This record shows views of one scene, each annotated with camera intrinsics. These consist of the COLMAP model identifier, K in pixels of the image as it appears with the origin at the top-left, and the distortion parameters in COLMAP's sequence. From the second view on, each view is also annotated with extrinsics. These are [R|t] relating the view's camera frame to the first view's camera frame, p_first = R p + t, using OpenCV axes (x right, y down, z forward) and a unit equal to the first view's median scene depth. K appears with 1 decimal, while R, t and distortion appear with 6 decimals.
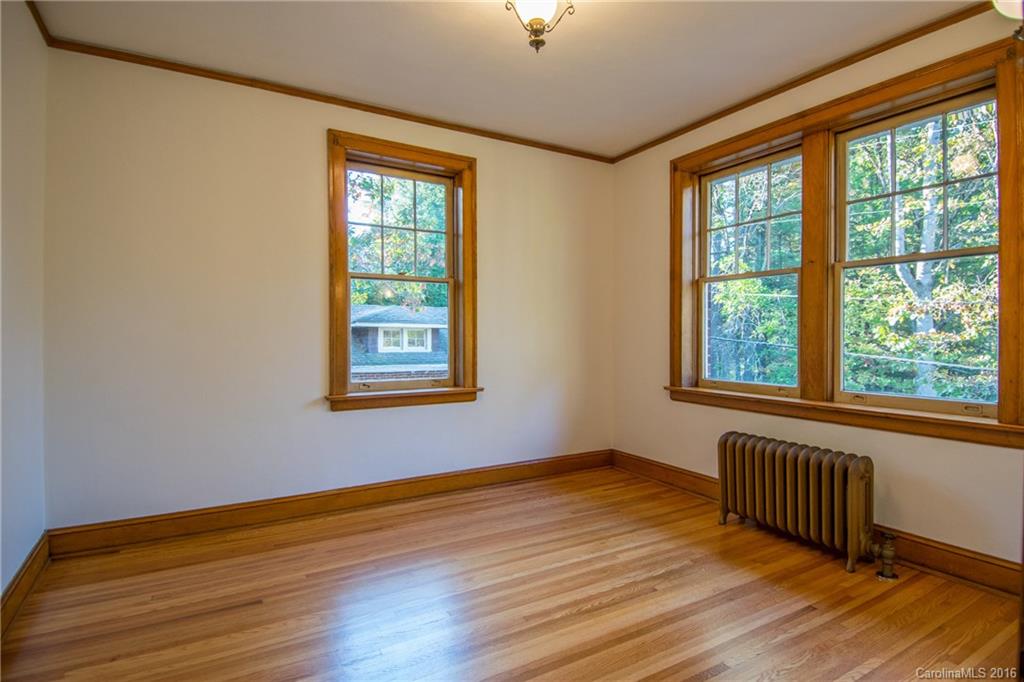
lens RADIAL K [[519.3, 0, 512.0], [0, 519.3, 341.0], [0, 0, 1]] dist [-0.028178, -0.017286]
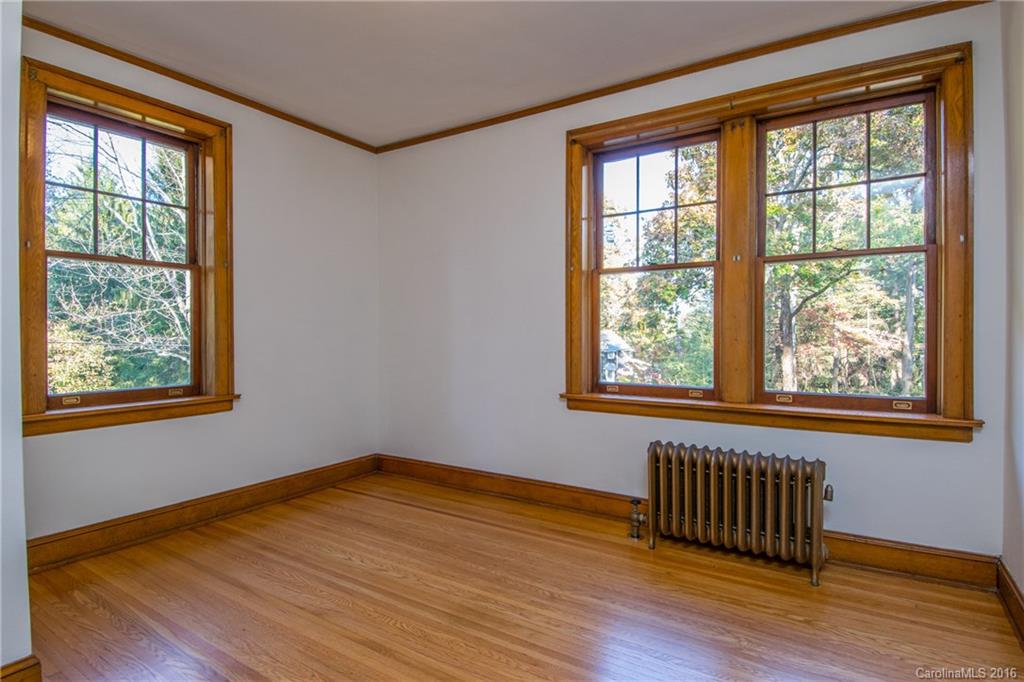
lens RADIAL K [[519.3, 0, 512.0], [0, 519.3, 341.0], [0, 0, 1]] dist [-0.028178, -0.017286]
pose [[0.897509, -0.007195, 0.440937, -0.158452], [0.004972, 0.999968, 0.006196, -0.004603], [-0.440967, -0.003368, 0.897517, 0.262397]]
